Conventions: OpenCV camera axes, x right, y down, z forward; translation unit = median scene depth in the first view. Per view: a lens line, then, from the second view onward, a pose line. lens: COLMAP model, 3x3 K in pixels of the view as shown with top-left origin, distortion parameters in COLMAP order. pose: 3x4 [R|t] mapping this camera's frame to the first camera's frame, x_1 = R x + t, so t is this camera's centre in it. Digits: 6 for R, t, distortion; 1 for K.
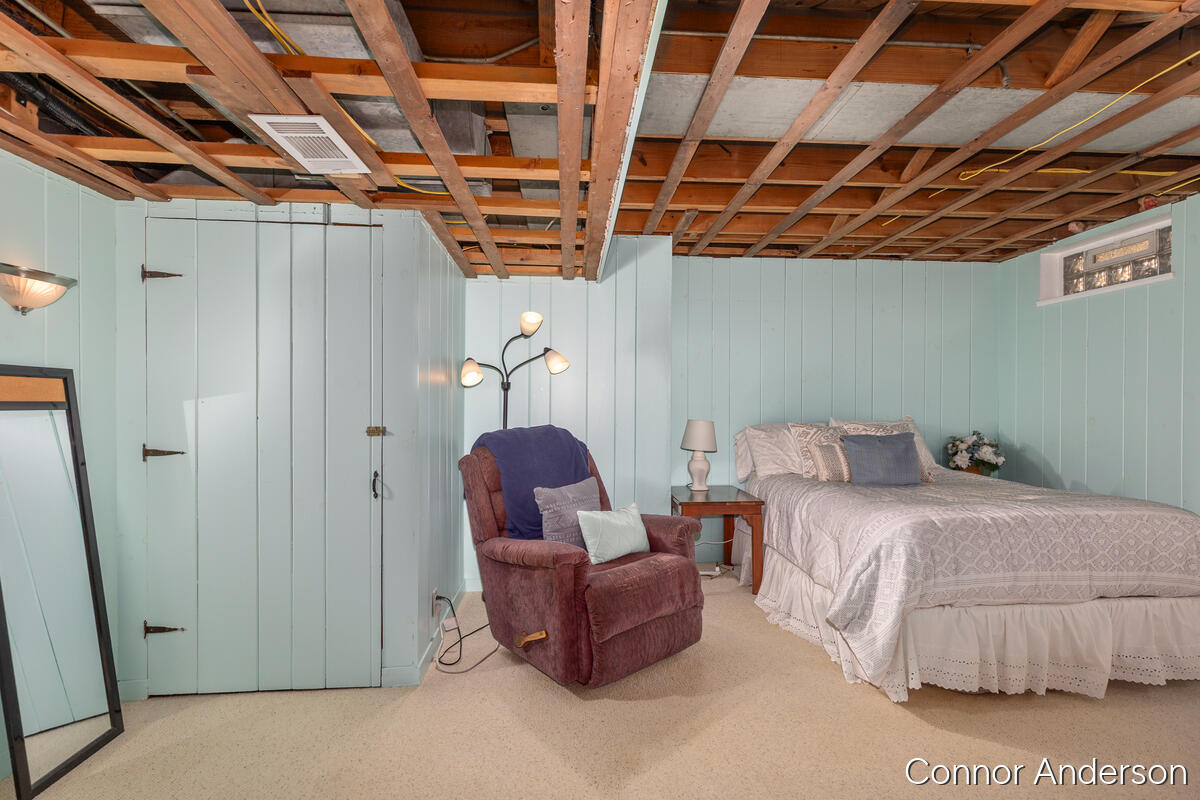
lens RADIAL K [[536.2, 0, 606.4], [0, 536.2, 401.8], [0, 0, 1]] dist [0.011515, 0.000100]
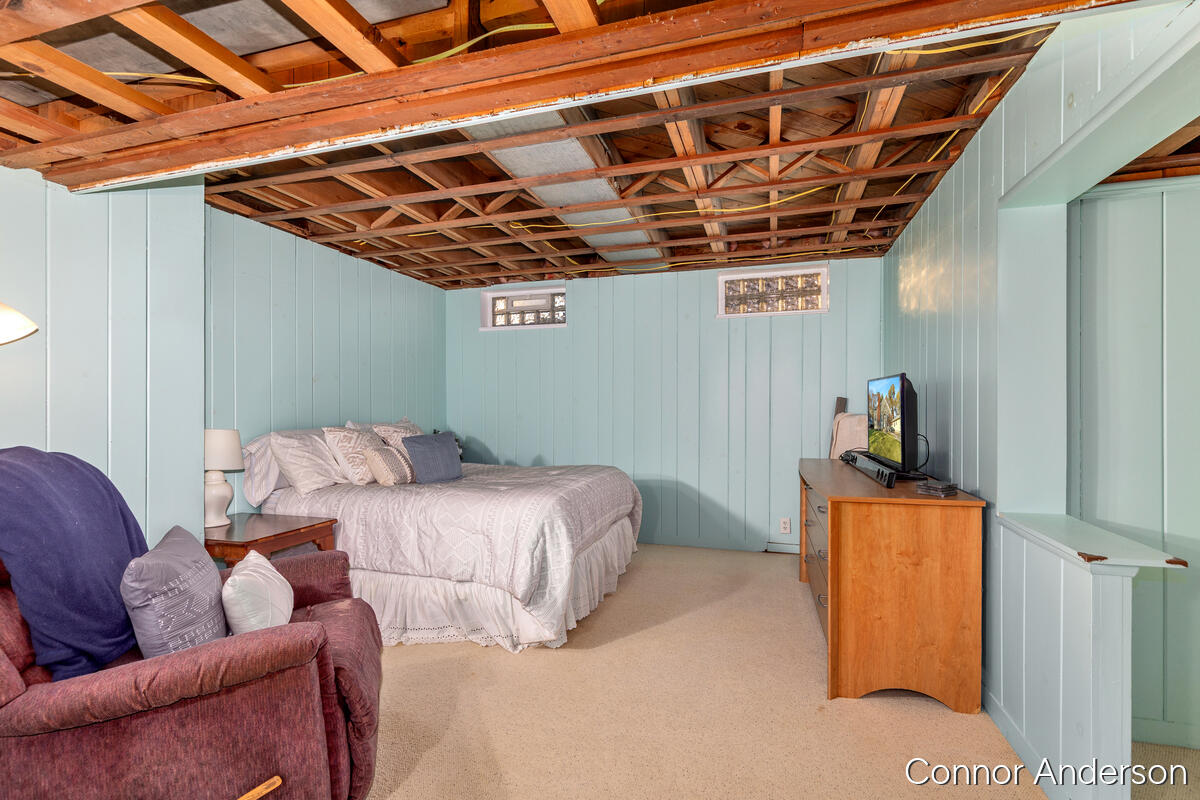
lens RADIAL K [[536.2, 0, 606.4], [0, 536.2, 401.8], [0, 0, 1]] dist [0.011515, 0.000100]
pose [[0.366282, 0.005105, 0.930490, -0.361500], [0.001235, 0.999981, -0.005973, 0.003475], [-0.930503, 0.003337, 0.366269, 0.286619]]
